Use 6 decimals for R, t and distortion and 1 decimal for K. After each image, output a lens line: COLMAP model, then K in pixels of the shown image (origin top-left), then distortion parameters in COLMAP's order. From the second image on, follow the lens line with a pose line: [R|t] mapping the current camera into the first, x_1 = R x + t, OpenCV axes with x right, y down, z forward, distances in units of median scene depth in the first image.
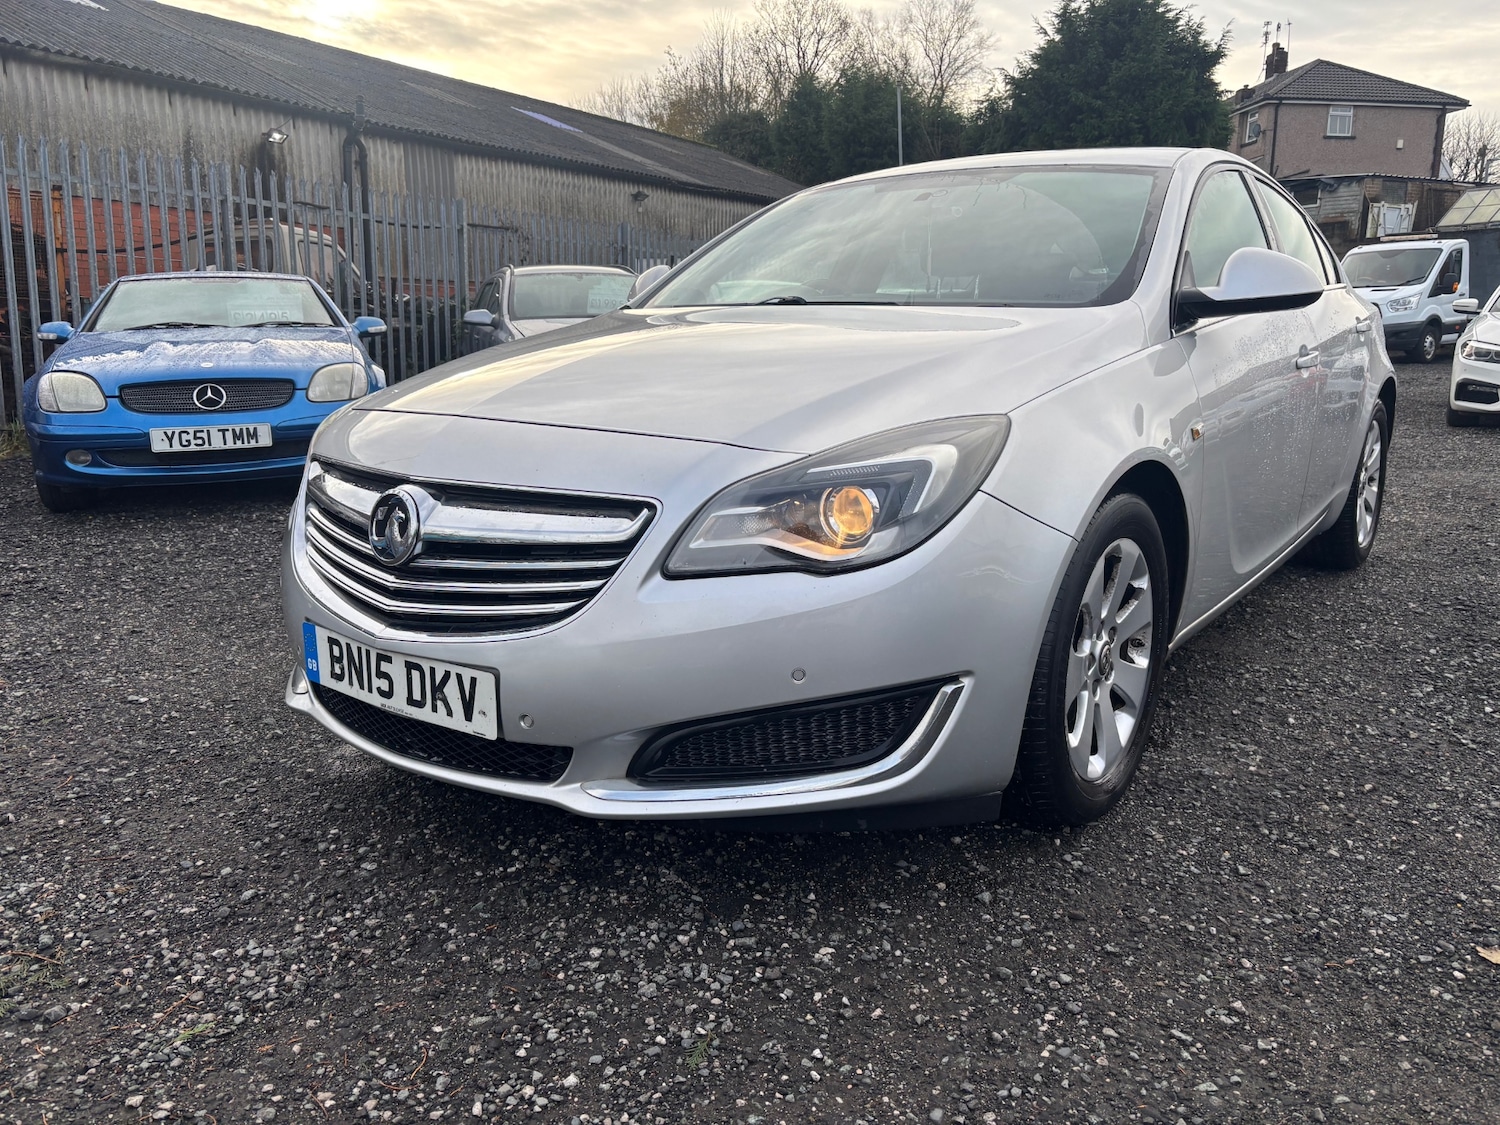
lens RADIAL K [[1168.2, 0, 747.4], [0, 1168.2, 546.6], [0, 0, 1]] dist [0.044141, -0.058149]
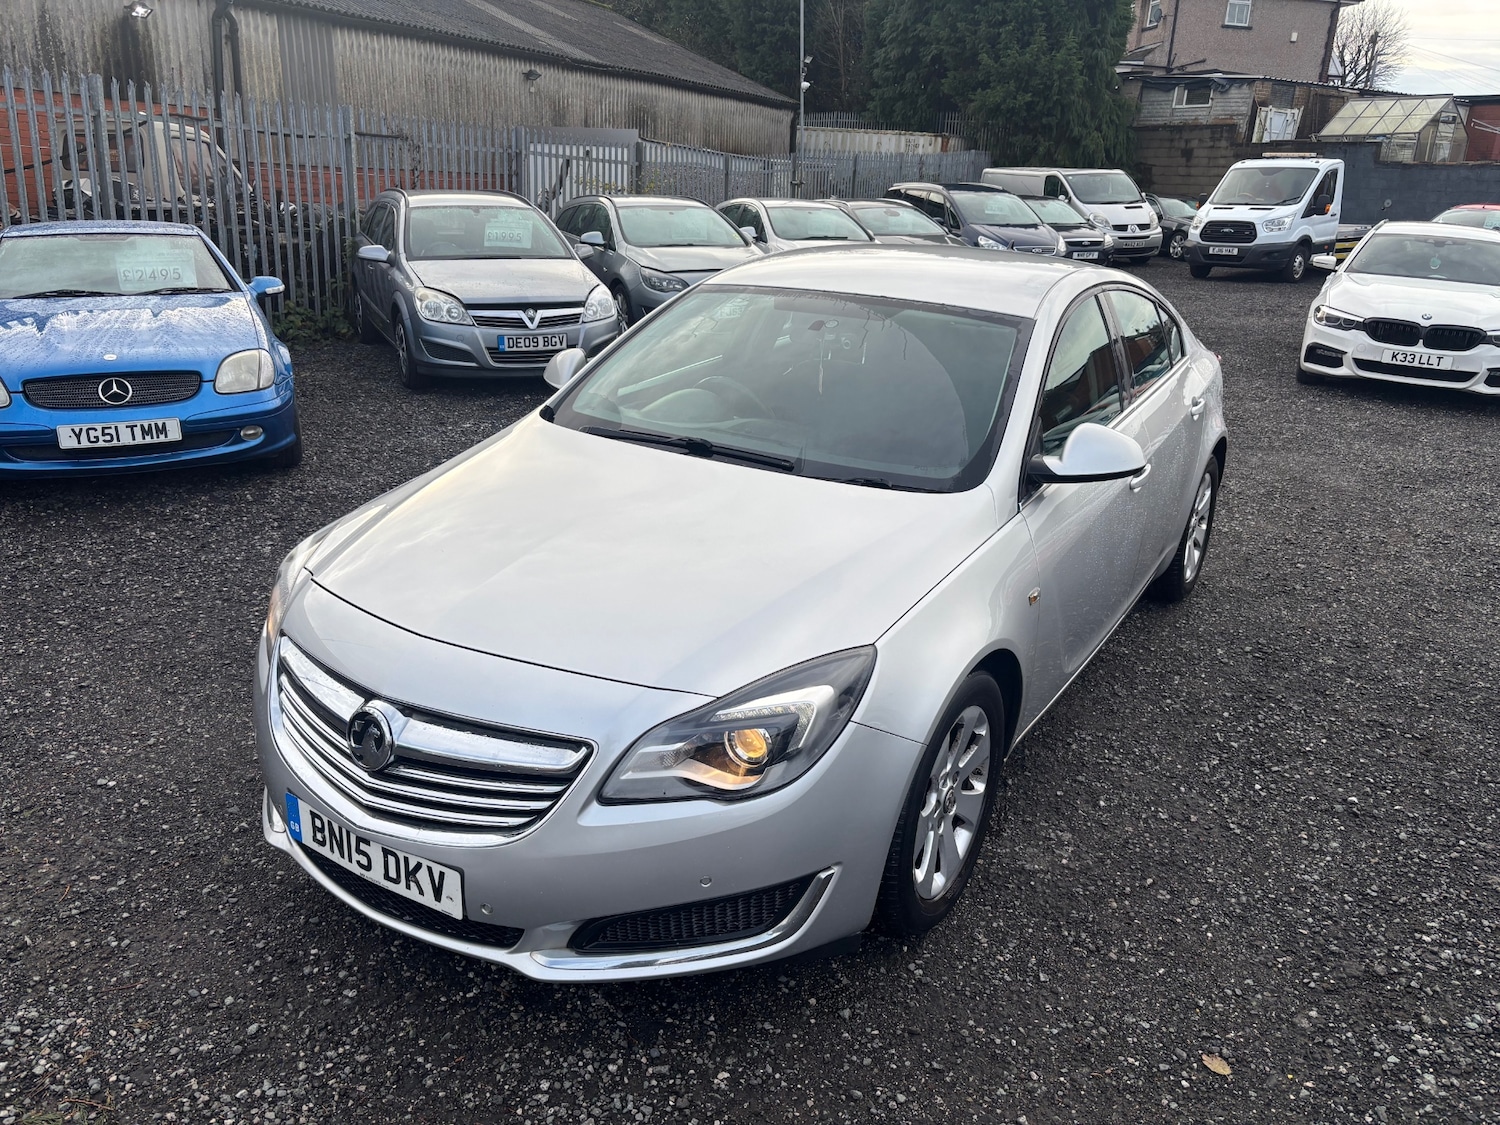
lens RADIAL K [[1166.8, 0, 750.0], [0, 1166.8, 562.5], [0, 0, 1]] dist [0.060871, -0.082160]
pose [[0.995344, 0.008652, 0.095996, -0.028794], [-0.021344, 0.991022, 0.131988, -0.336680], [-0.093992, -0.133422, 0.986592, -0.186124]]
